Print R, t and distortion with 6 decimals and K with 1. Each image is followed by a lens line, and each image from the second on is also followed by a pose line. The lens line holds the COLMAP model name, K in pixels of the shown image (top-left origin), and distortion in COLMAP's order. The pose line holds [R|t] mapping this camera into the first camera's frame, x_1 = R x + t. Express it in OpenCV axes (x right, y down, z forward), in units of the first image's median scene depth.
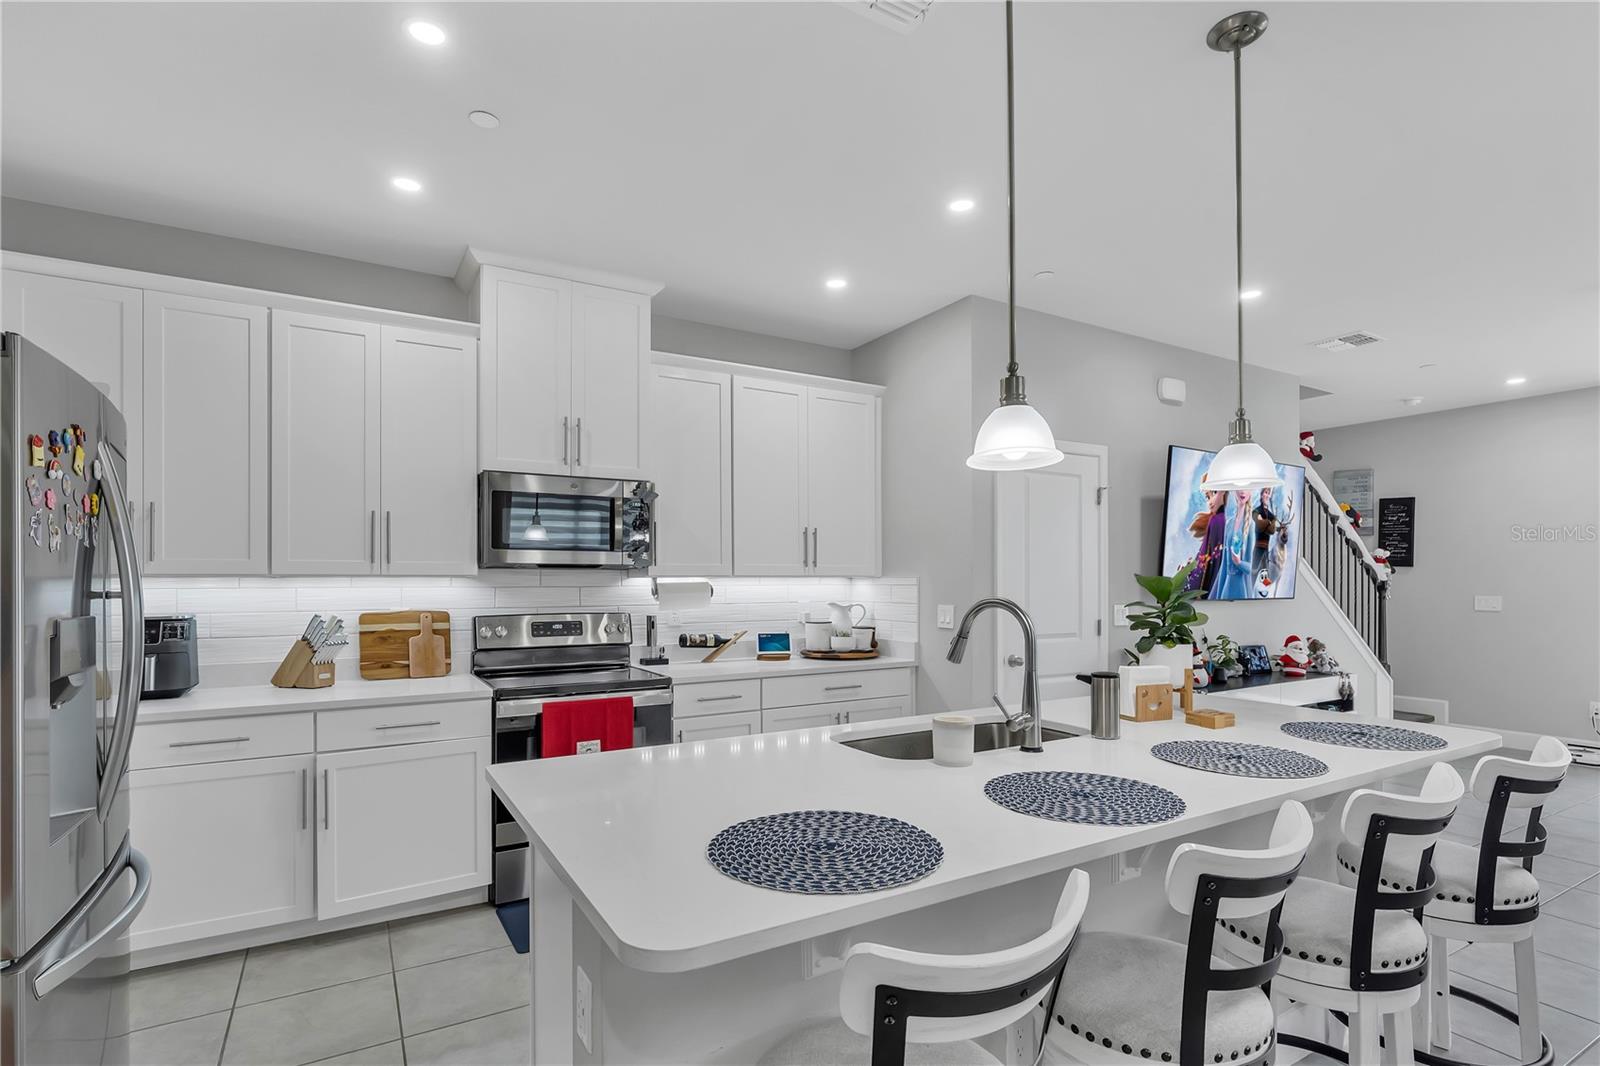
lens RADIAL K [[760.5, 0, 810.1], [0, 760.5, 574.5], [0, 0, 1]] dist [-0.002859, -0.000291]
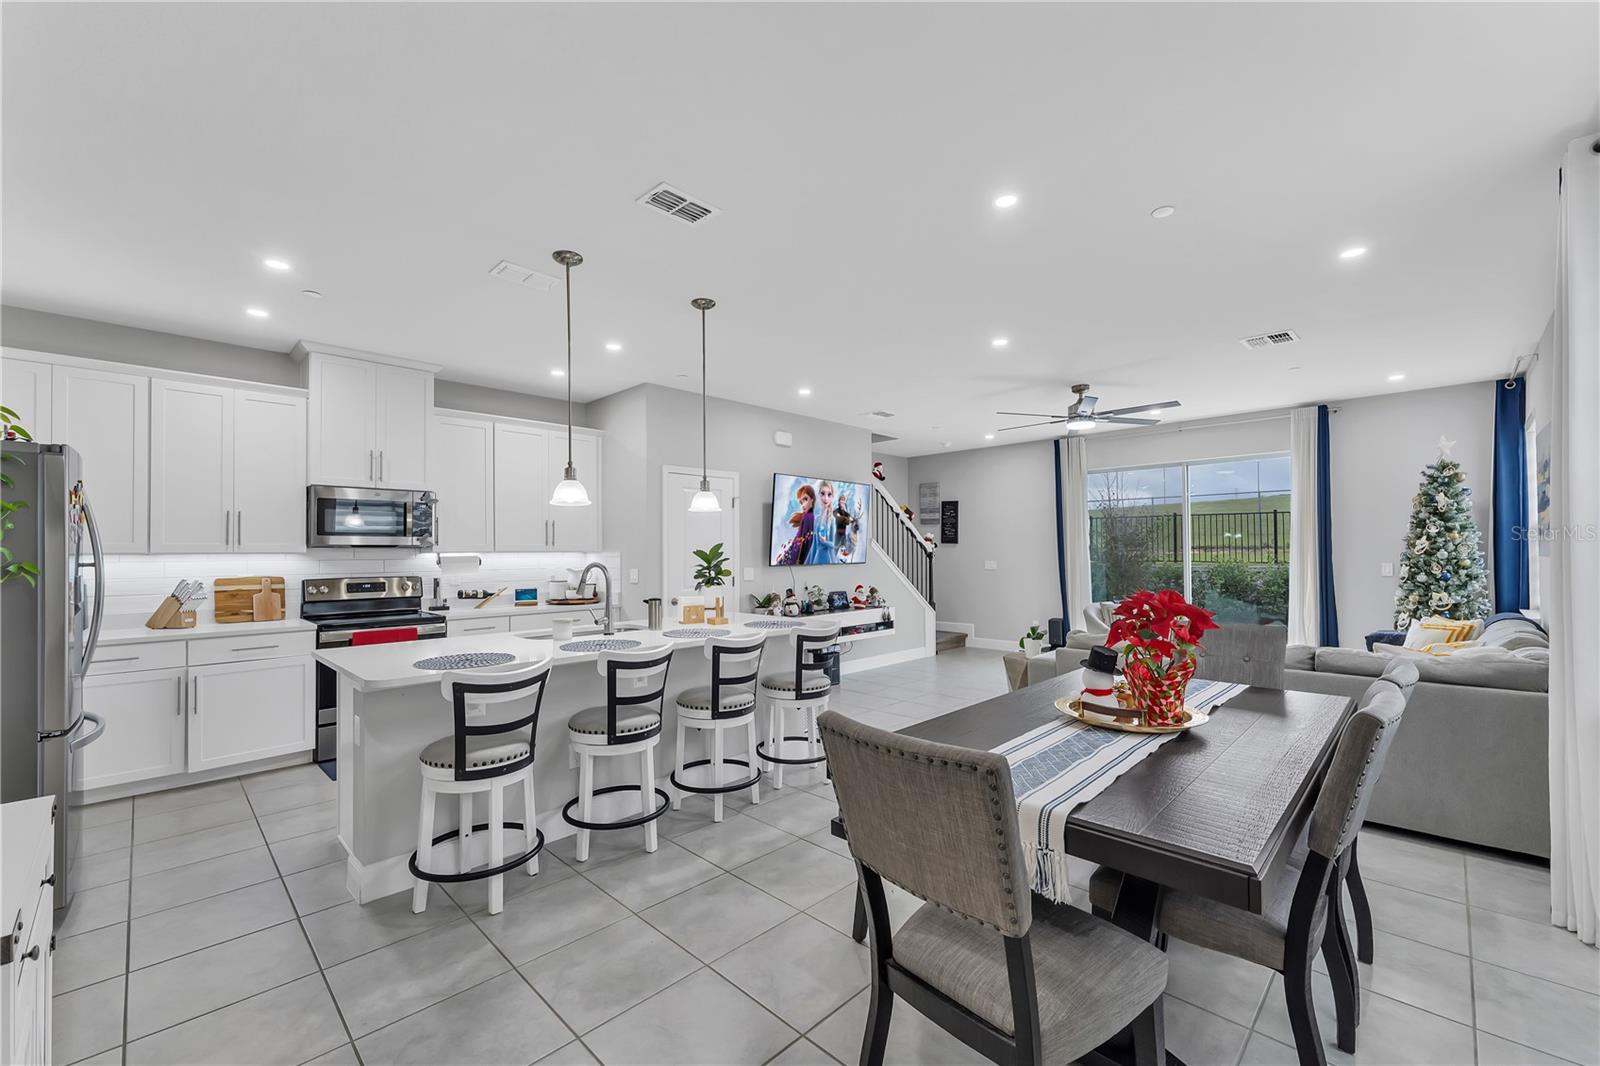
lens RADIAL K [[651.6, 0, 791.9], [0, 651.6, 538.6], [0, 0, 1]] dist [0.003064, 0.000278]
pose [[0.973697, -0.001322, 0.227844, 0.195467], [0.004553, 0.999896, -0.013656, -0.003939], [-0.227802, 0.014335, 0.973602, -0.457473]]
